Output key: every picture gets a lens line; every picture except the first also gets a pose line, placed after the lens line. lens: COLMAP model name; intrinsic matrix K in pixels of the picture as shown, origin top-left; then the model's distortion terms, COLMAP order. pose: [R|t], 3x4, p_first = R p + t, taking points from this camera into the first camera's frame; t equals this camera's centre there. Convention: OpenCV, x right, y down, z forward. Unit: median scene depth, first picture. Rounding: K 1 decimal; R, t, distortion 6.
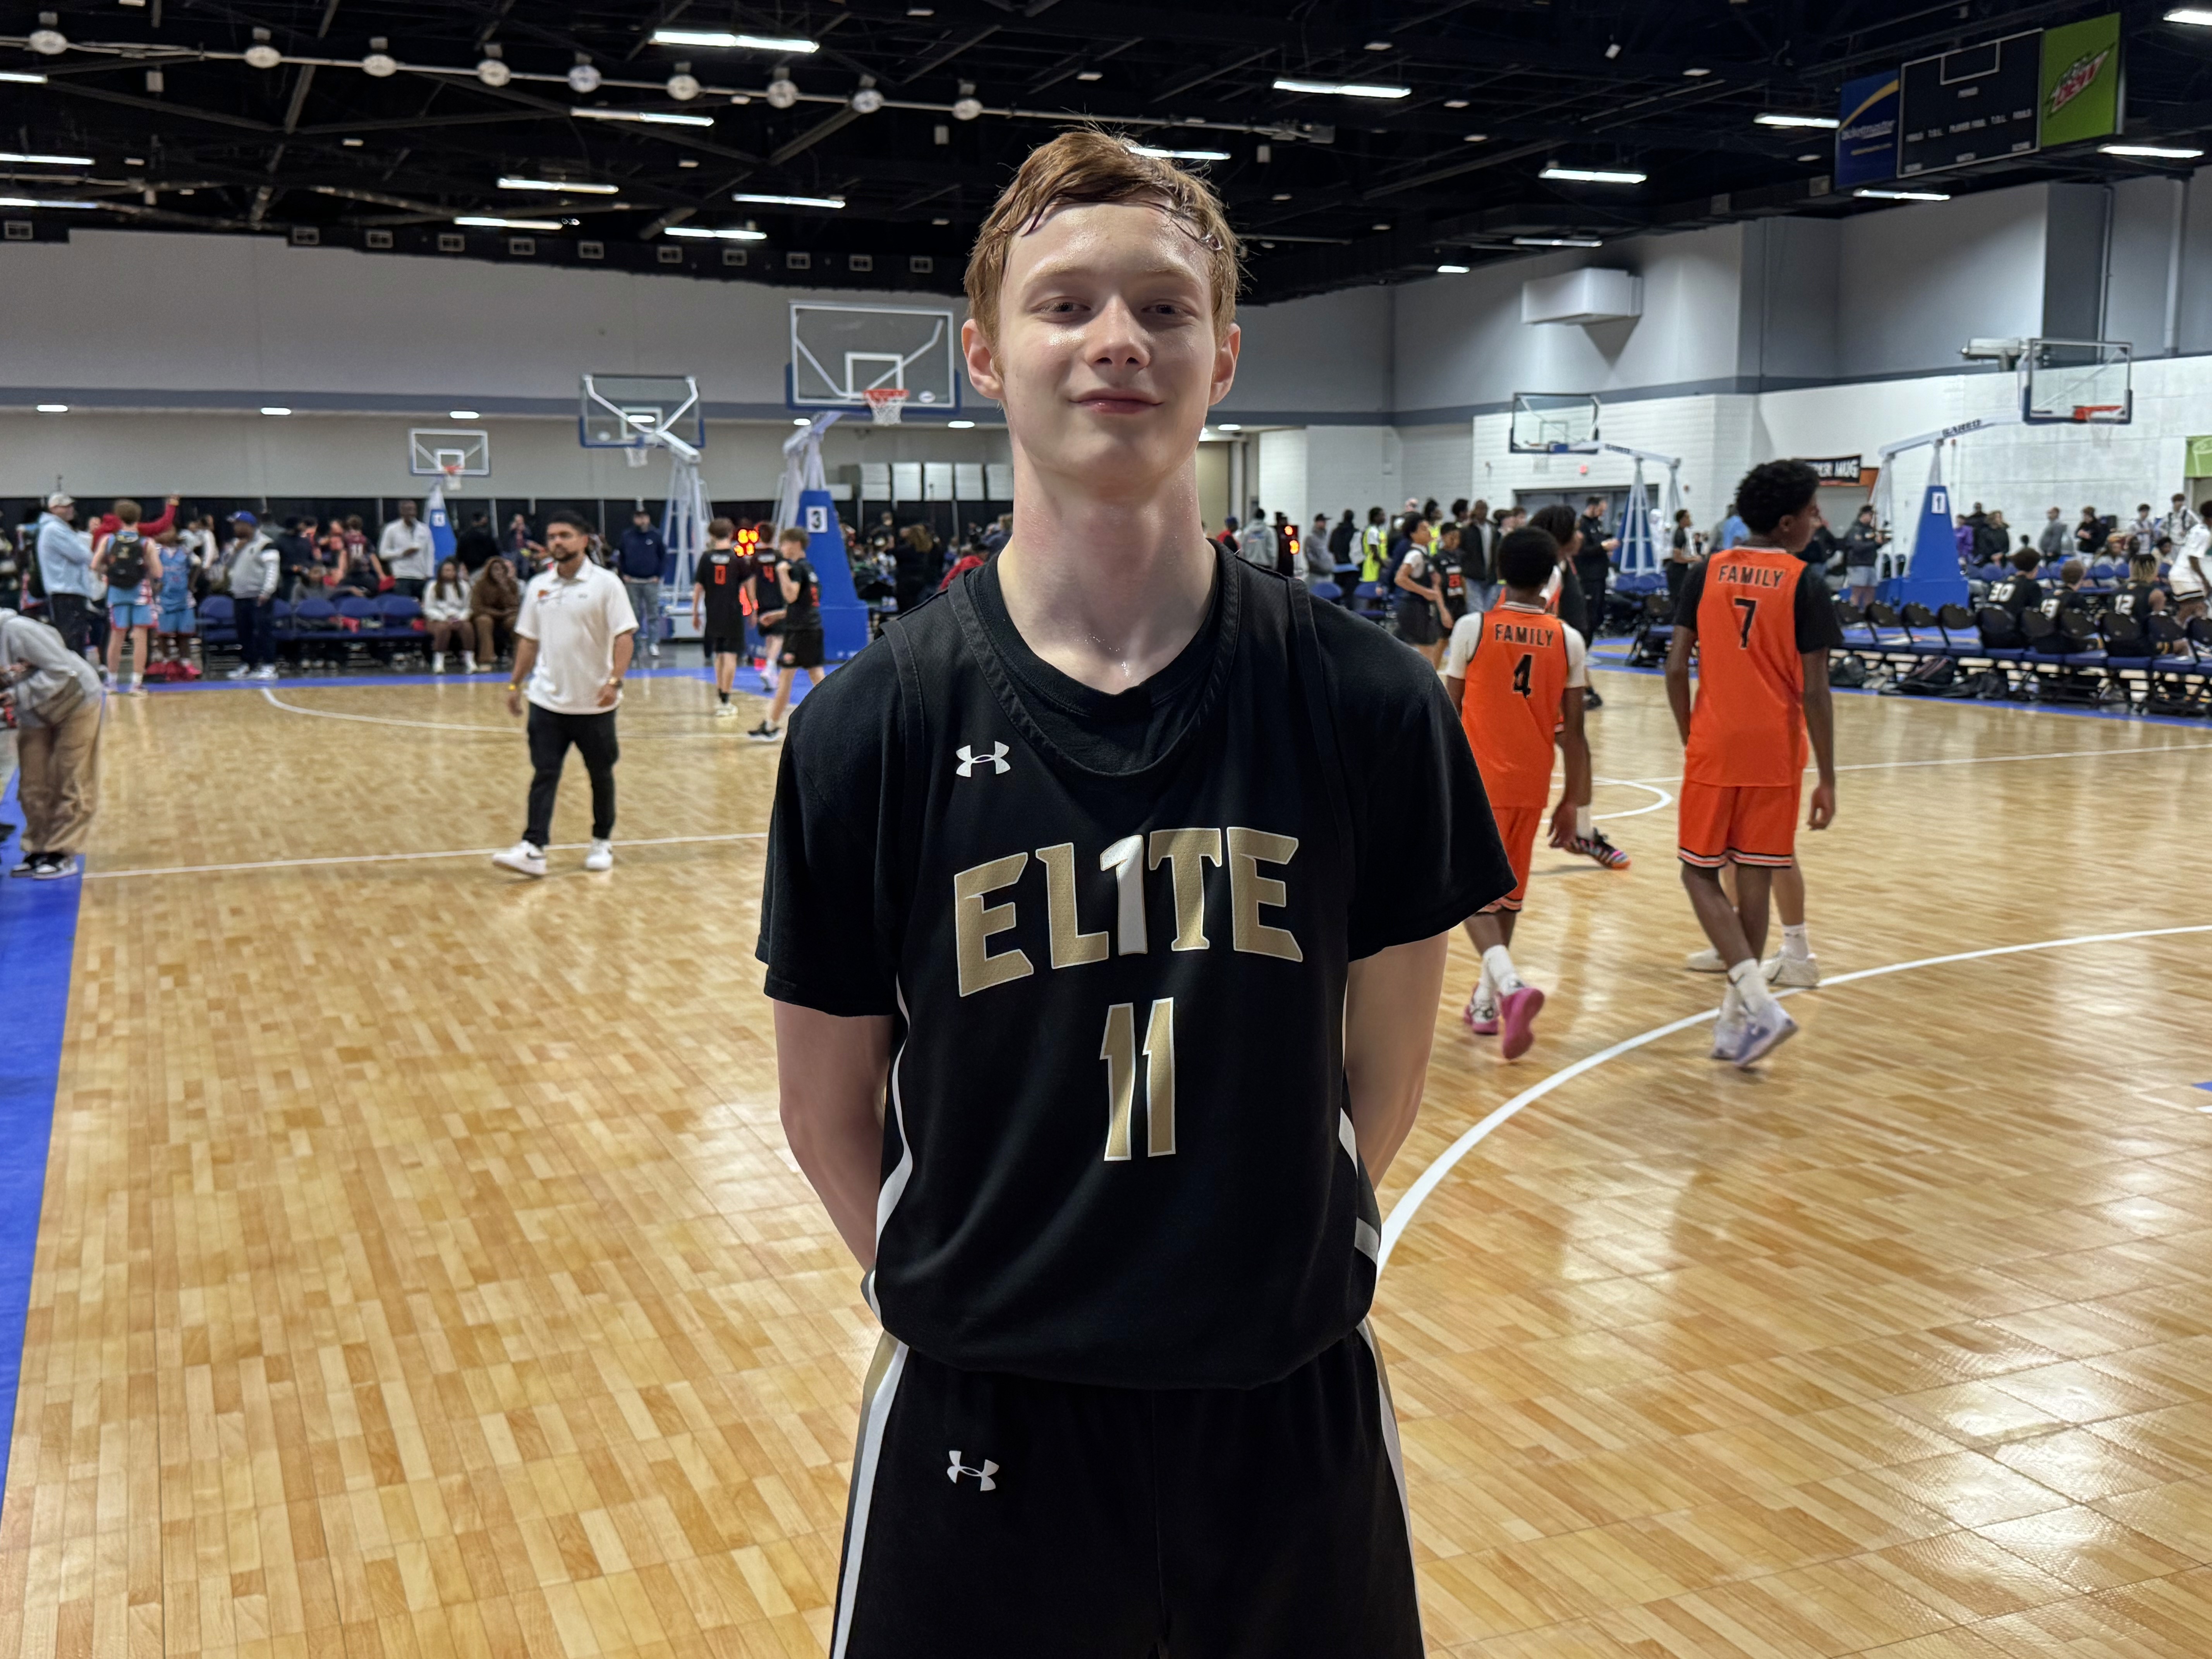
lens RADIAL K [[2256.3, 0, 1106.0], [0, 2256.3, 829.5], [0, 0, 1]] dist [0.097900, -0.309610]
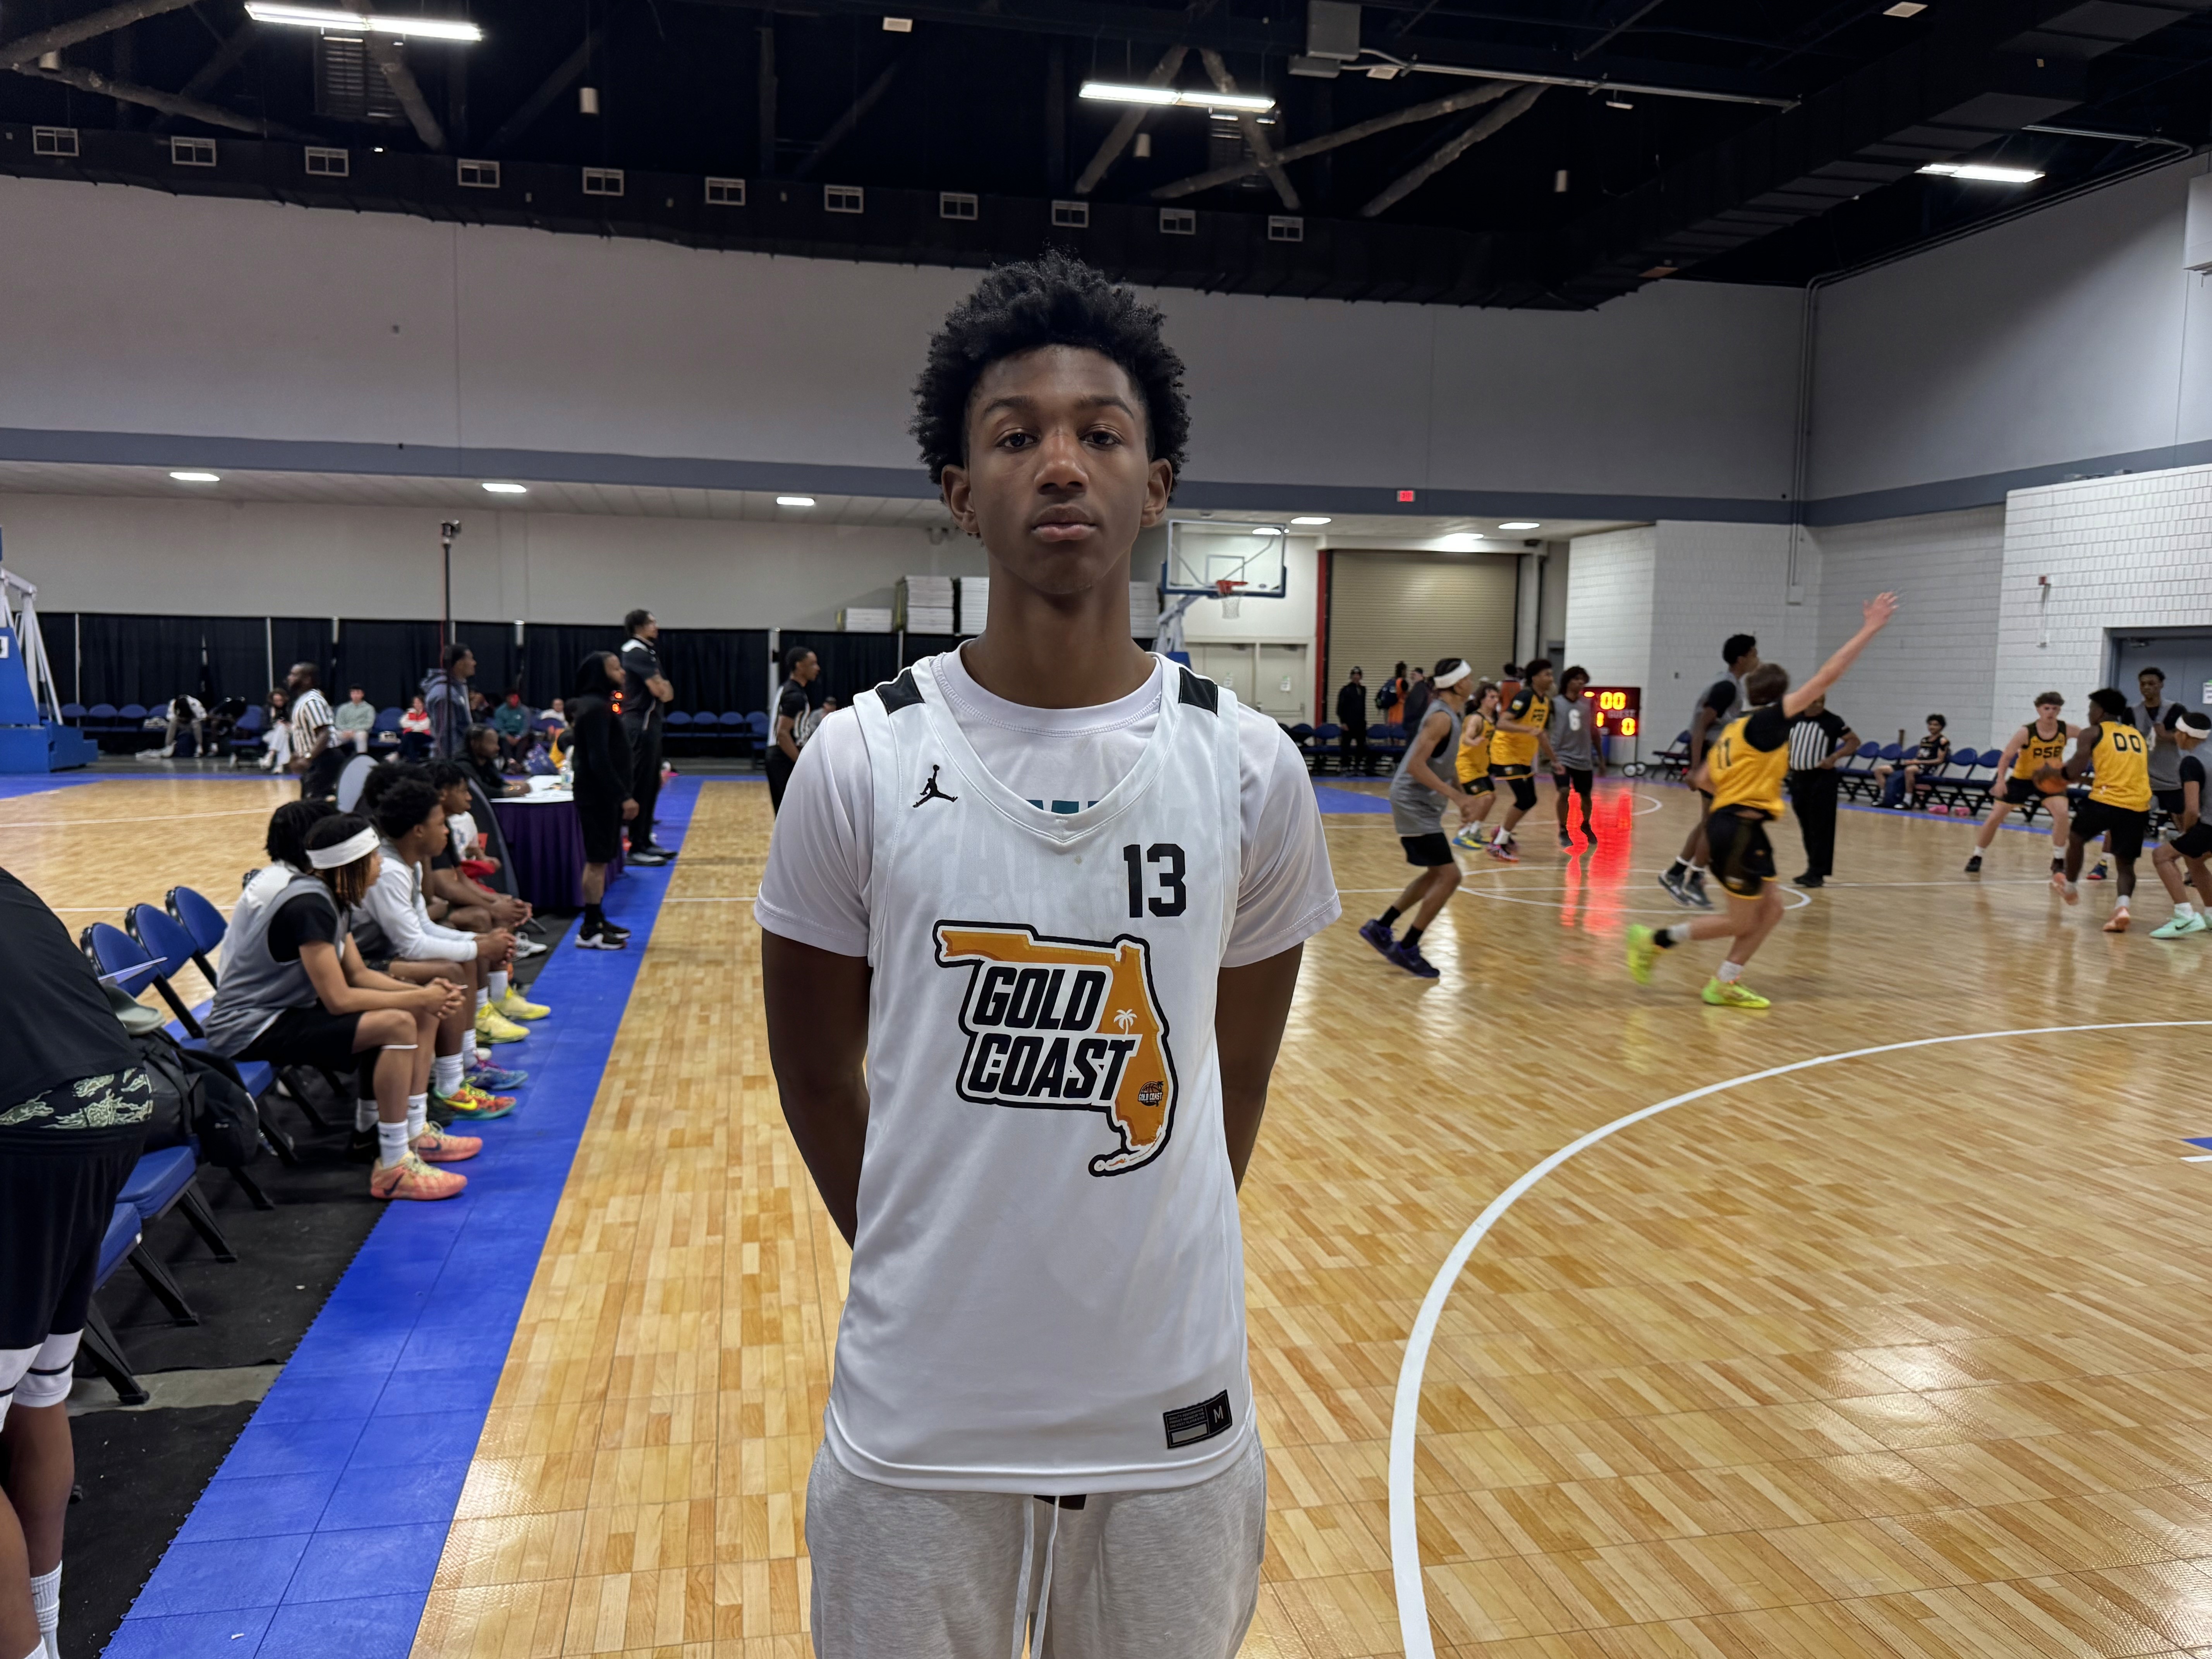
lens RADIAL K [[1660.9, 0, 1106.0], [0, 1660.9, 829.5], [0, 0, 1]] dist [-0.010845, -0.004406]
pose [[0.982878, 0.037359, -0.180430, 0.036647], [-0.045219, 0.998190, -0.039645, -0.093911], [0.178622, 0.047125, 0.982789, 0.694355]]
